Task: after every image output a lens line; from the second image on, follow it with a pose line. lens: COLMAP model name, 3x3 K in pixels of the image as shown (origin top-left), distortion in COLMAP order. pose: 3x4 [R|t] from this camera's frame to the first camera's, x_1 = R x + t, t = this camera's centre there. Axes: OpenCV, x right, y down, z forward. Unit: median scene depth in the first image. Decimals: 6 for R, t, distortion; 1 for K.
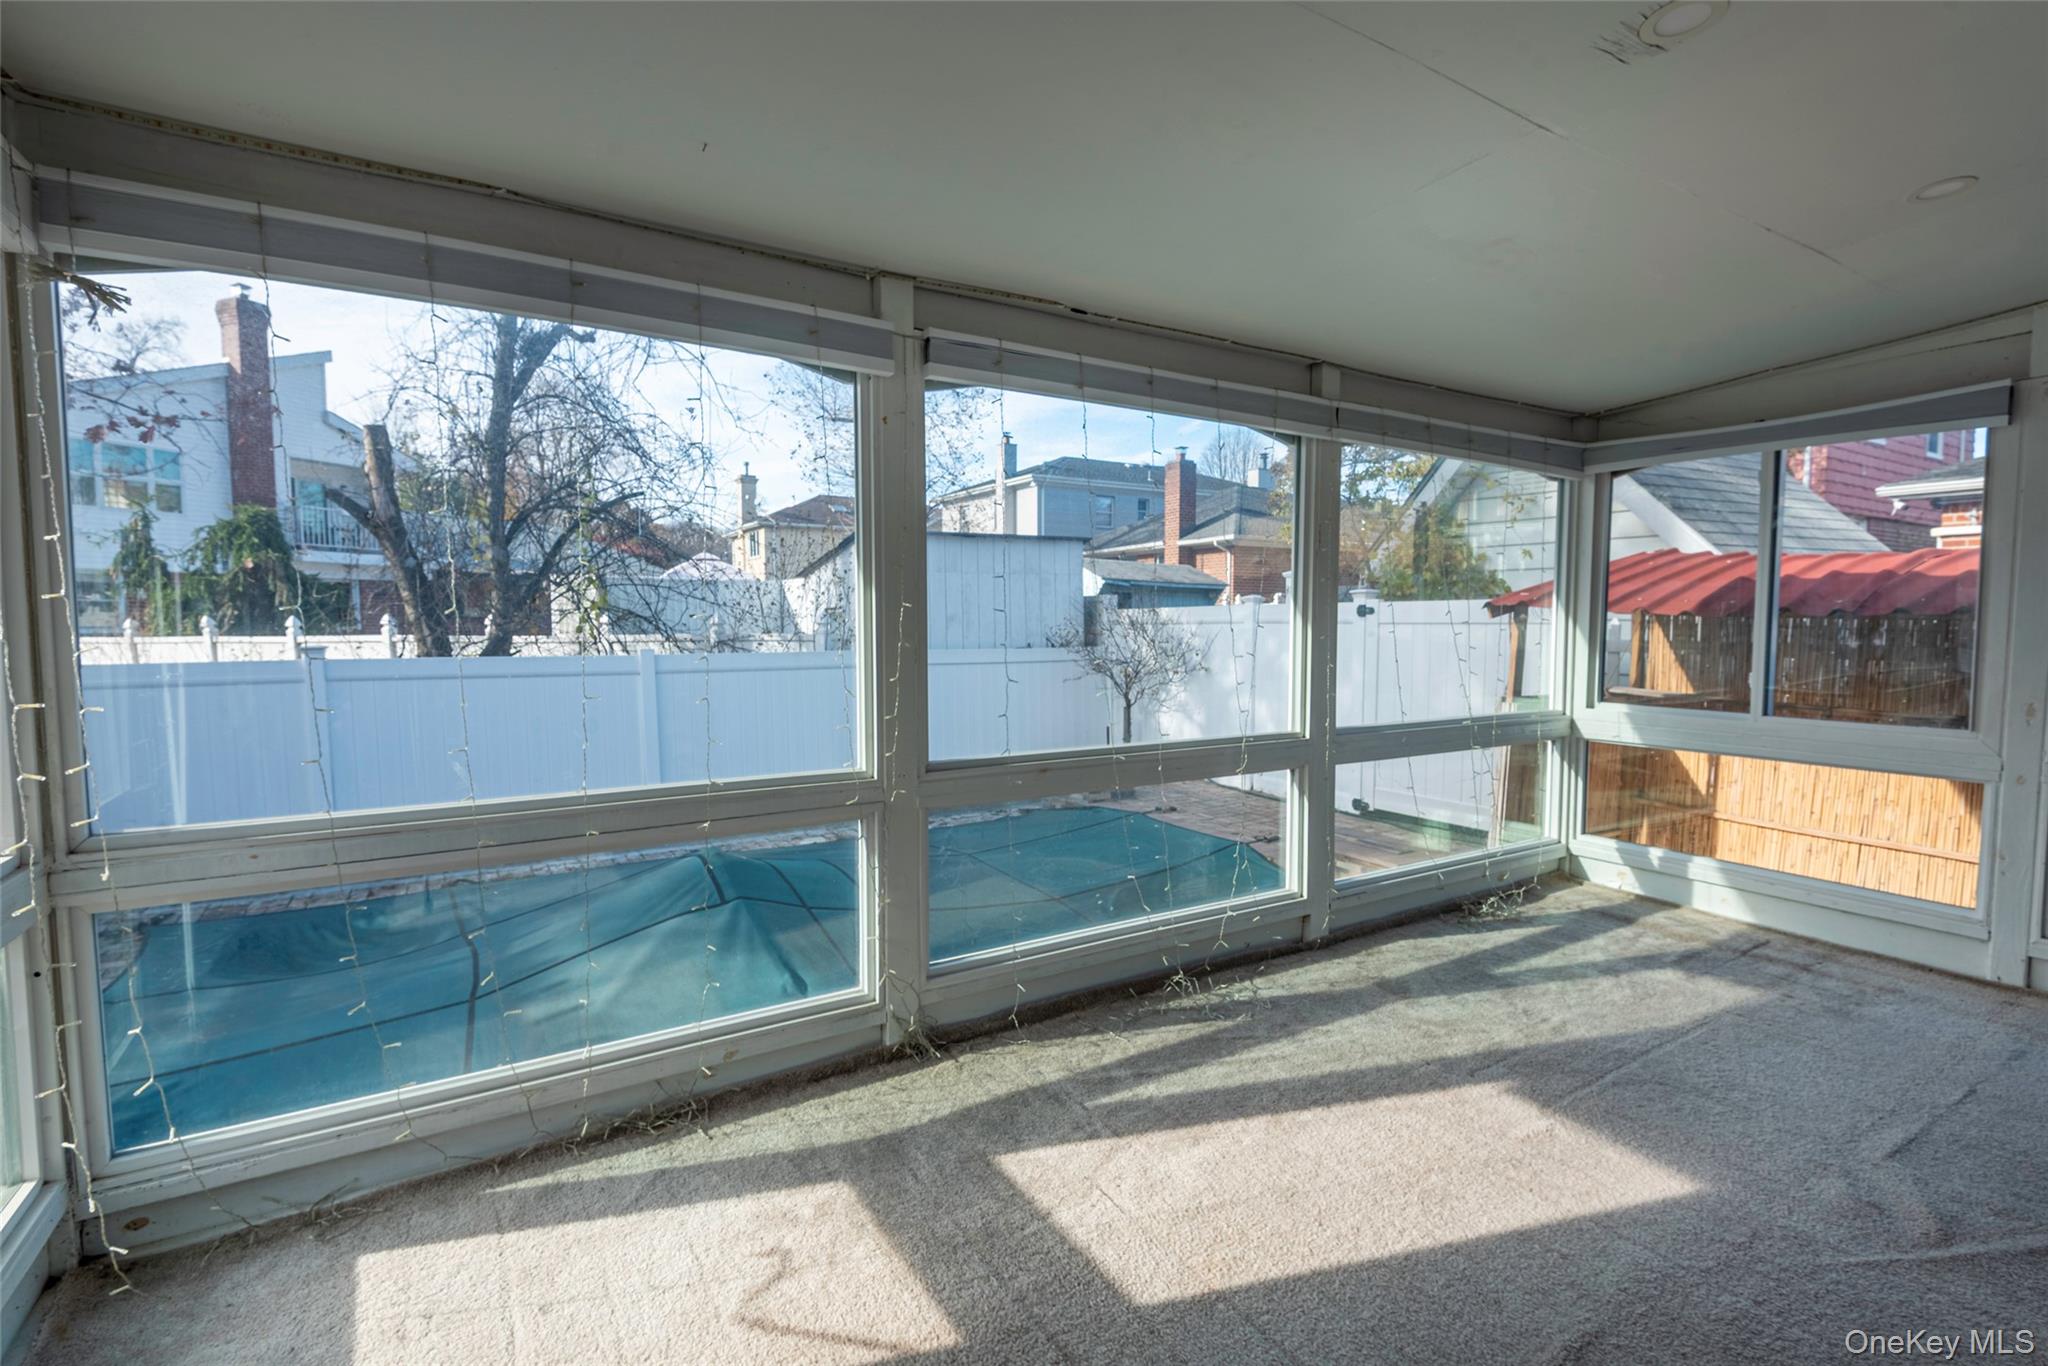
lens RADIAL K [[941.2, 0, 1014.9], [0, 941.2, 685.9], [0, 0, 1]] dist [0.002017, 0.000217]
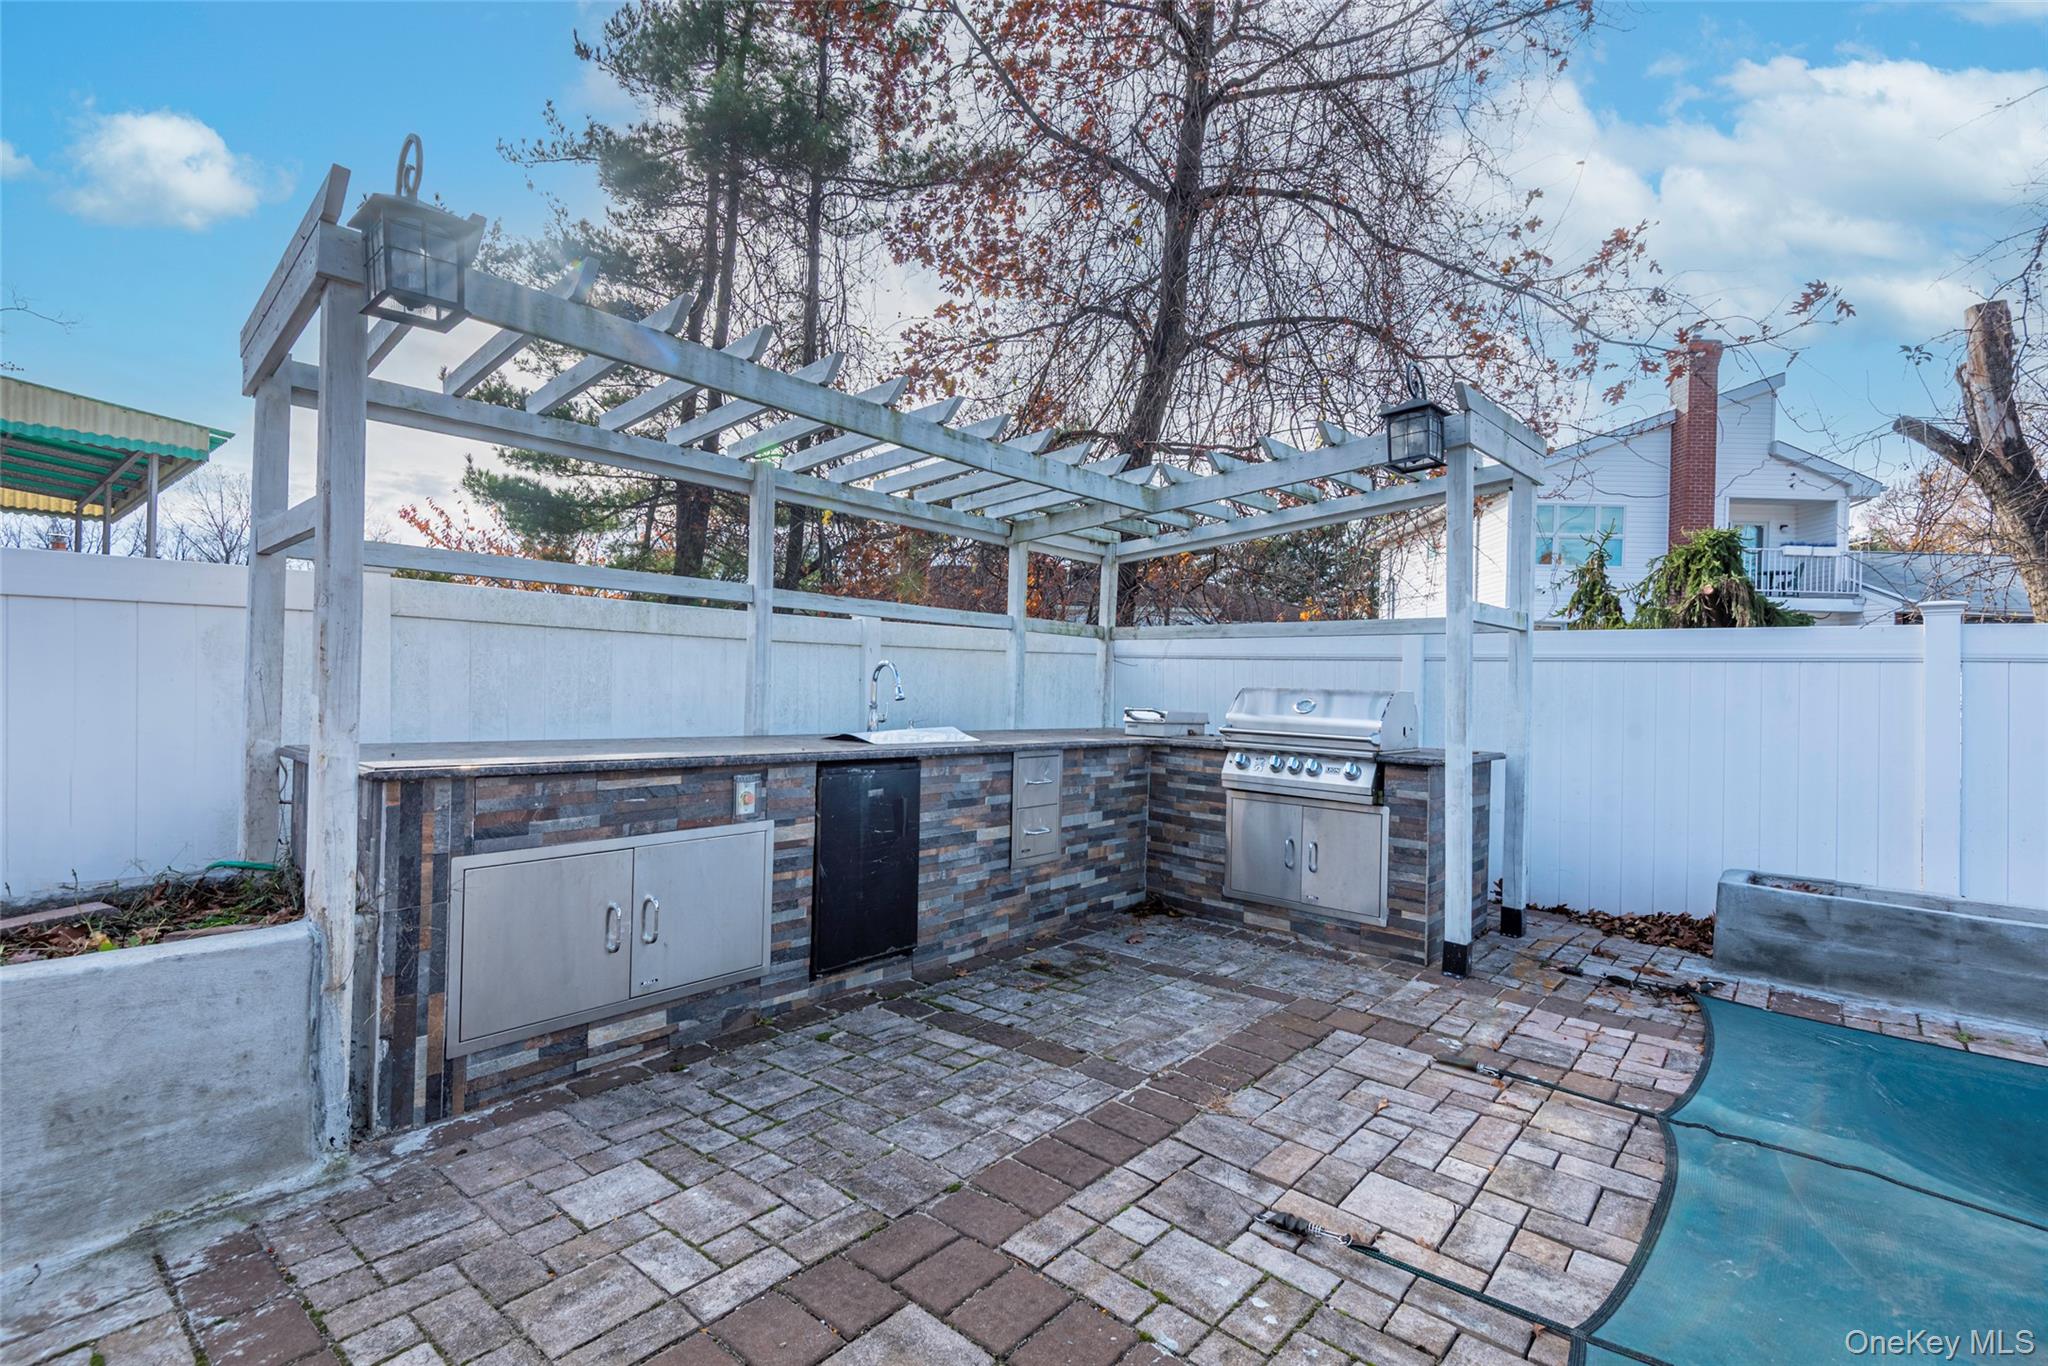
lens RADIAL K [[929.0, 0, 1017.8], [0, 929.0, 680.1], [0, 0, 1]] dist [0.045297, -0.027191]
pose [[0.309347, 0.006276, -0.950928, -1.039898], [-0.098131, 0.994850, -0.025357, 0.229221], [0.945872, 0.101160, 0.308370, 0.778379]]
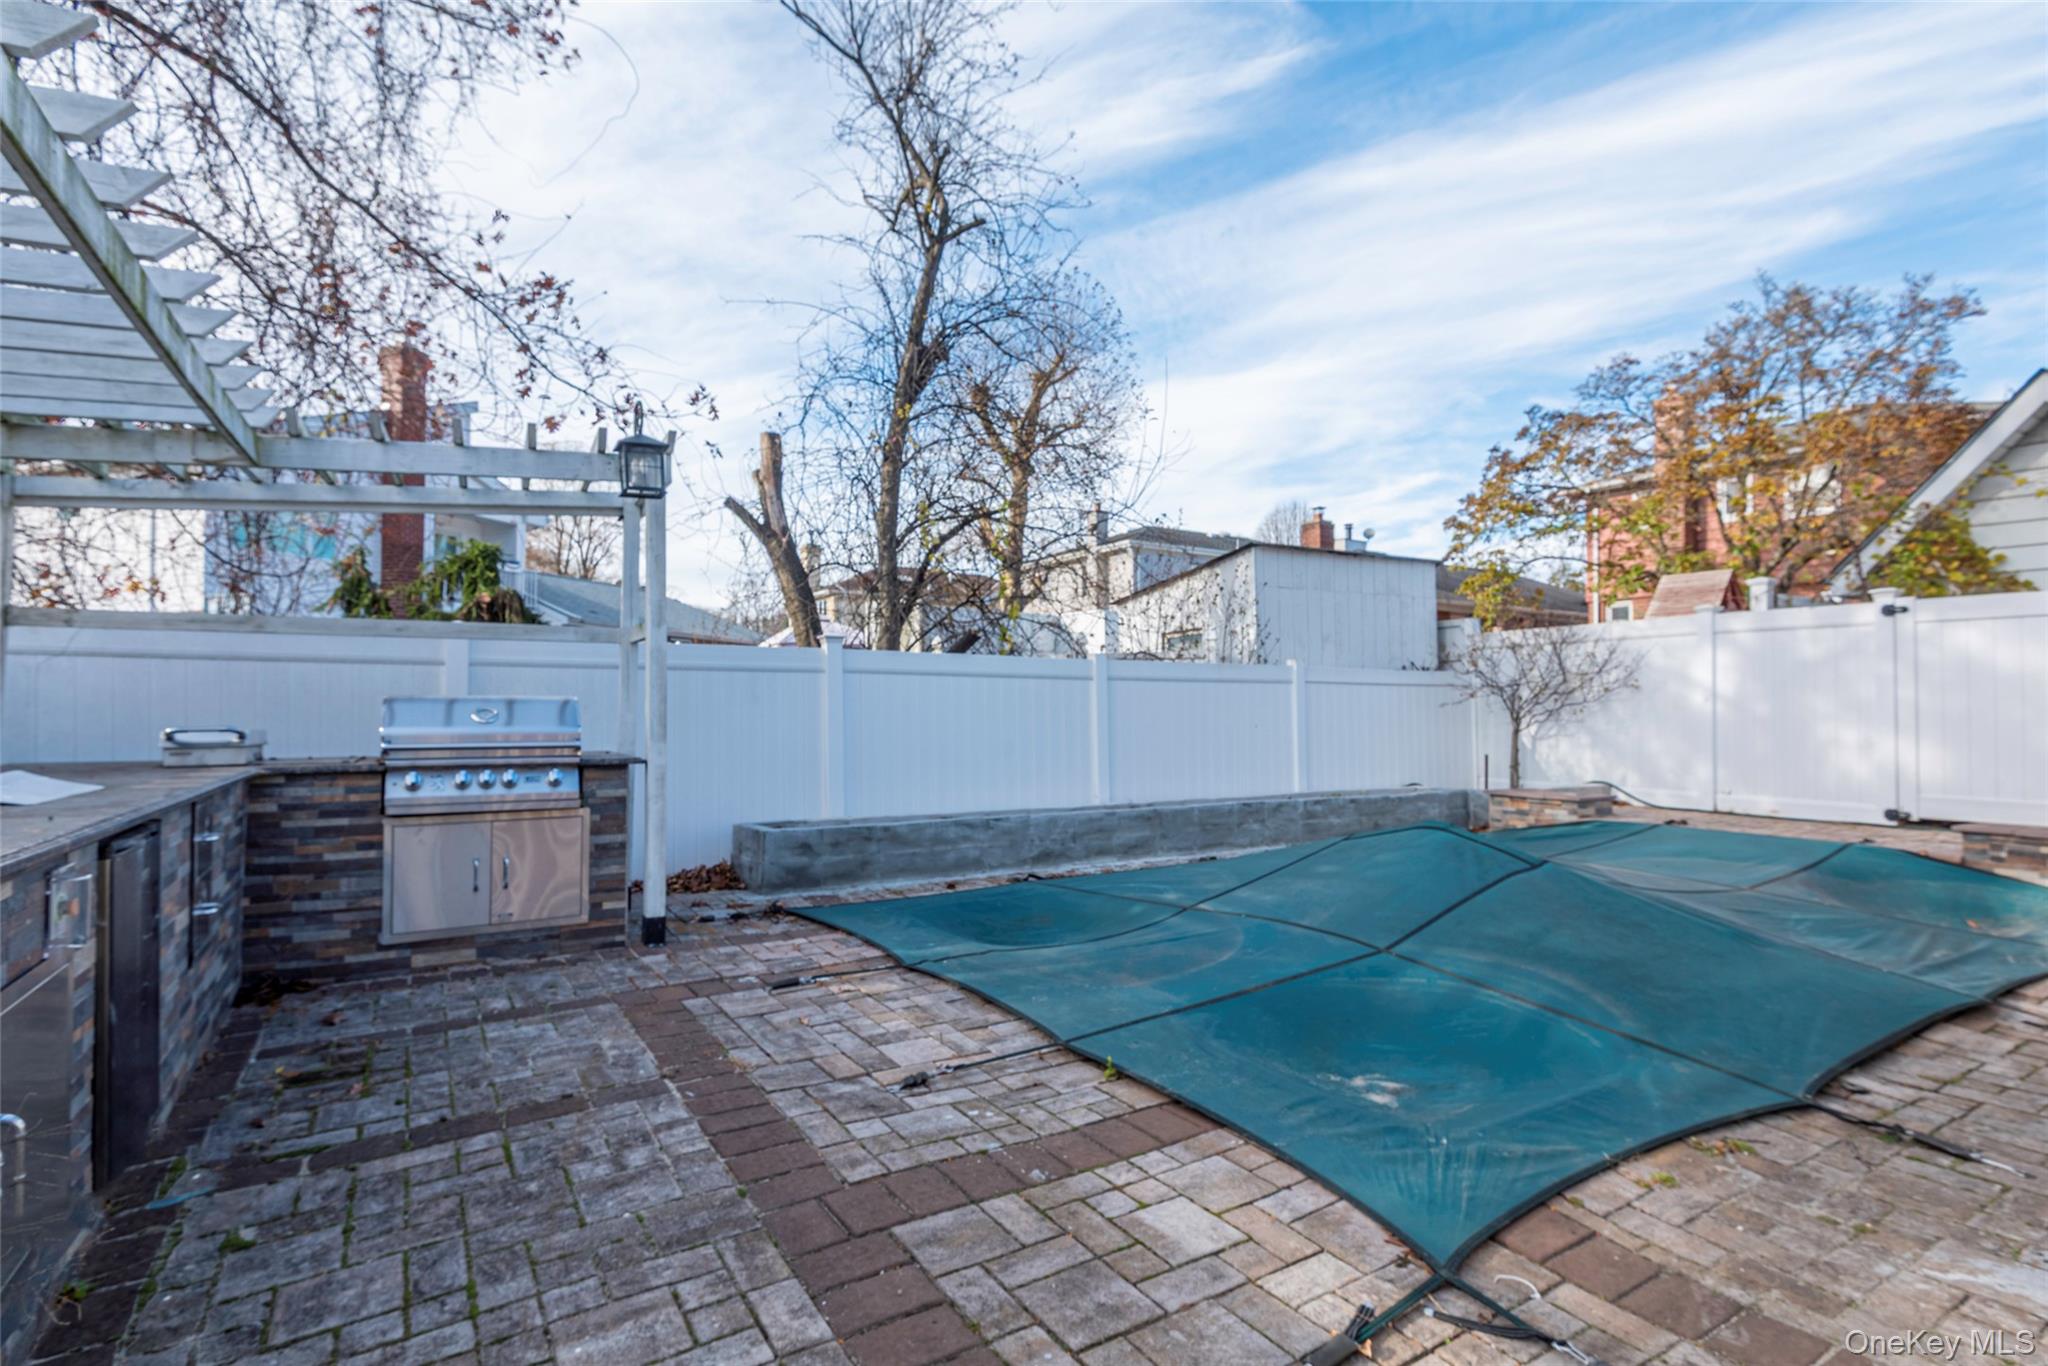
lens RADIAL K [[994.3, 0, 1024.0], [0, 994.3, 683.0], [0, 0, 1]] dist [0.029669, -0.026056]
pose [[0.999919, 0.003292, 0.012330, -1.662719], [-0.002099, 0.995419, -0.095583, 0.295240], [-0.012588, 0.095549, 0.995345, 0.006621]]
